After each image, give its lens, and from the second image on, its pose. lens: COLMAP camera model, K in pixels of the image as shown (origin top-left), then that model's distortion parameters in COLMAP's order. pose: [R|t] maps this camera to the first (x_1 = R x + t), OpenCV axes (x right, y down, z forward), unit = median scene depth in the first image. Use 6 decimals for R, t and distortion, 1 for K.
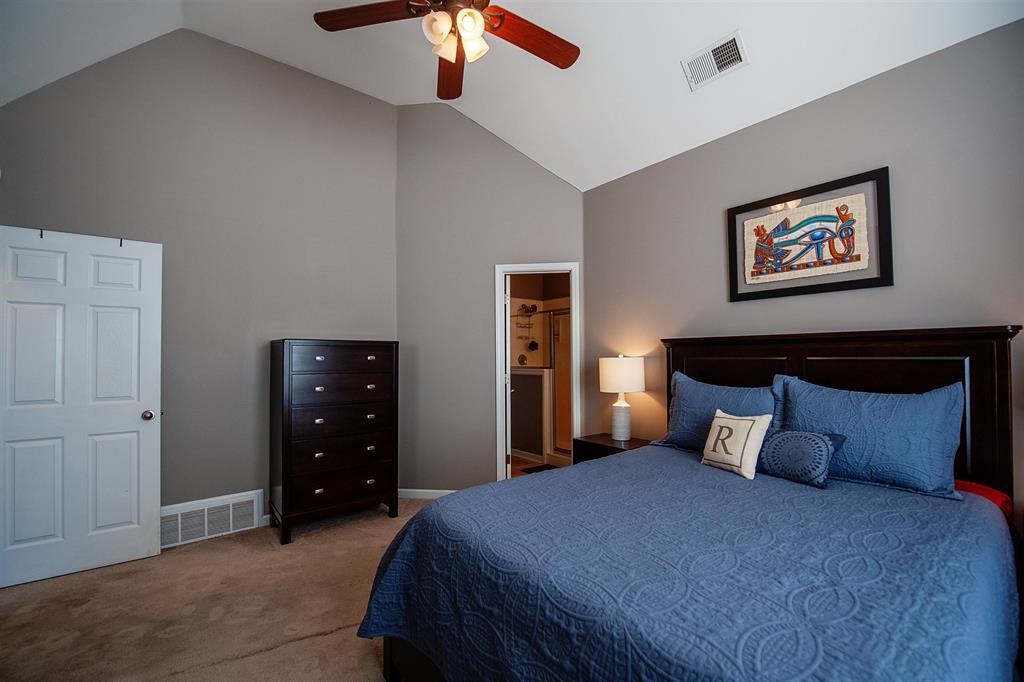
lens RADIAL K [[434.7, 0, 510.9], [0, 434.7, 344.8], [0, 0, 1]] dist [-0.001522, -0.000238]
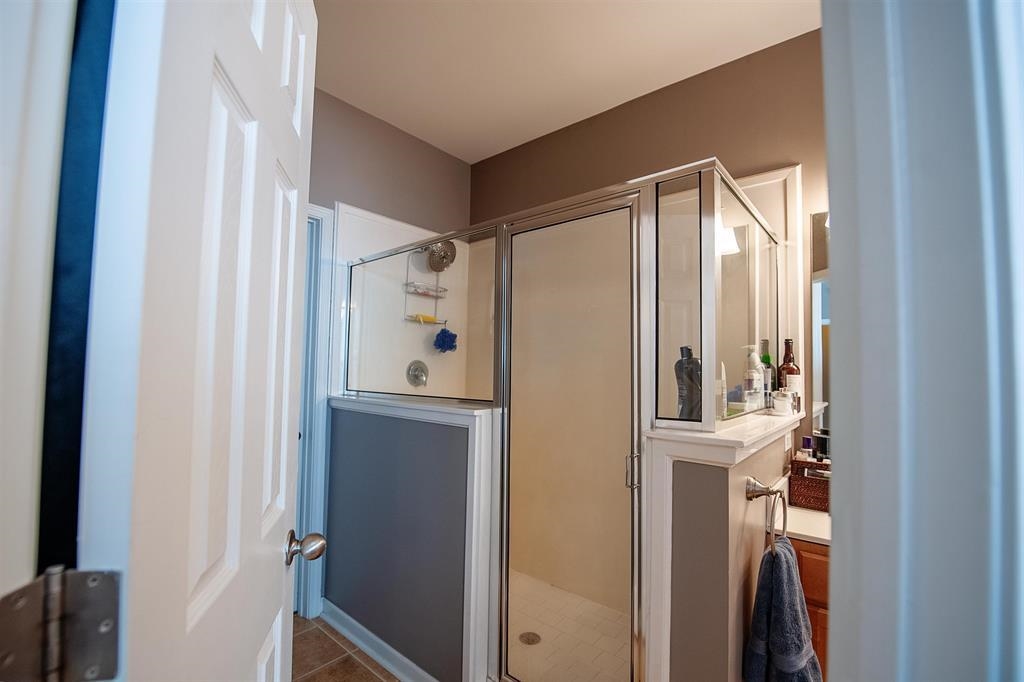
lens RADIAL K [[434.7, 0, 513.0], [0, 434.7, 341.9], [0, 0, 1]] dist [-0.001522, -0.000238]
pose [[0.980755, 0.031102, 0.192749, 0.043124], [-0.025963, 0.999238, -0.029131, 0.017417], [-0.193508, 0.023566, 0.980816, 0.704282]]
